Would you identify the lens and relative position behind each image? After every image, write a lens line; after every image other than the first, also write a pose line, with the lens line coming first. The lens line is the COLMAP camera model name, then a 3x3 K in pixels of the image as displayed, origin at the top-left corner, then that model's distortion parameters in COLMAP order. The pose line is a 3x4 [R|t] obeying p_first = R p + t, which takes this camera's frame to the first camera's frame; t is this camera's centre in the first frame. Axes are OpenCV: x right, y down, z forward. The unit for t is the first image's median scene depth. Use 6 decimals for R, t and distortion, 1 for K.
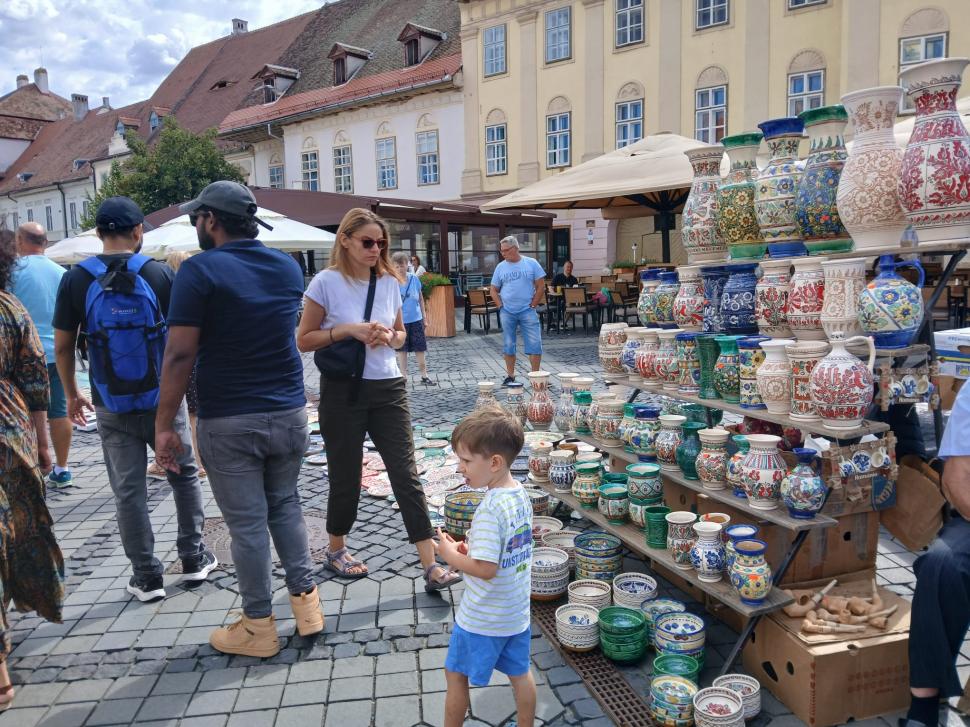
lens RADIAL K [[759.7, 0, 483.9], [0, 759.7, 364.8], [0, 0, 1]] dist [0.032722, -0.078091]
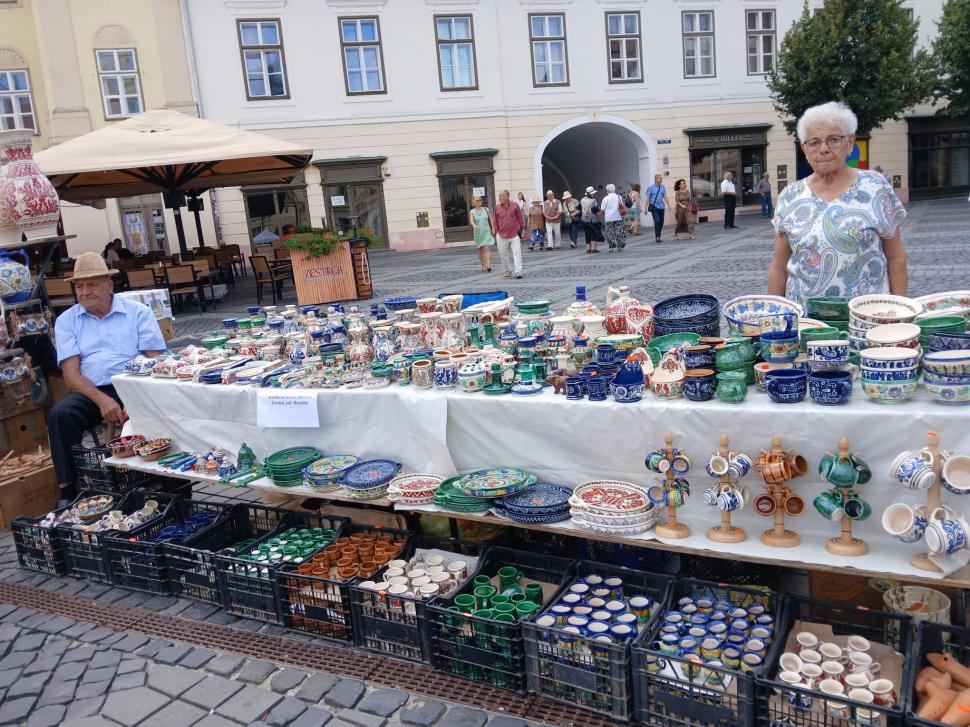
lens RADIAL K [[759.7, 0, 489.1], [0, 759.7, 362.3], [0, 0, 1]] dist [0.032722, -0.078091]
pose [[0.620641, -0.173020, 0.764767, -0.112193], [0.168339, 0.982009, 0.085554, 0.133432], [-0.765811, 0.075642, 0.638601, -0.825797]]
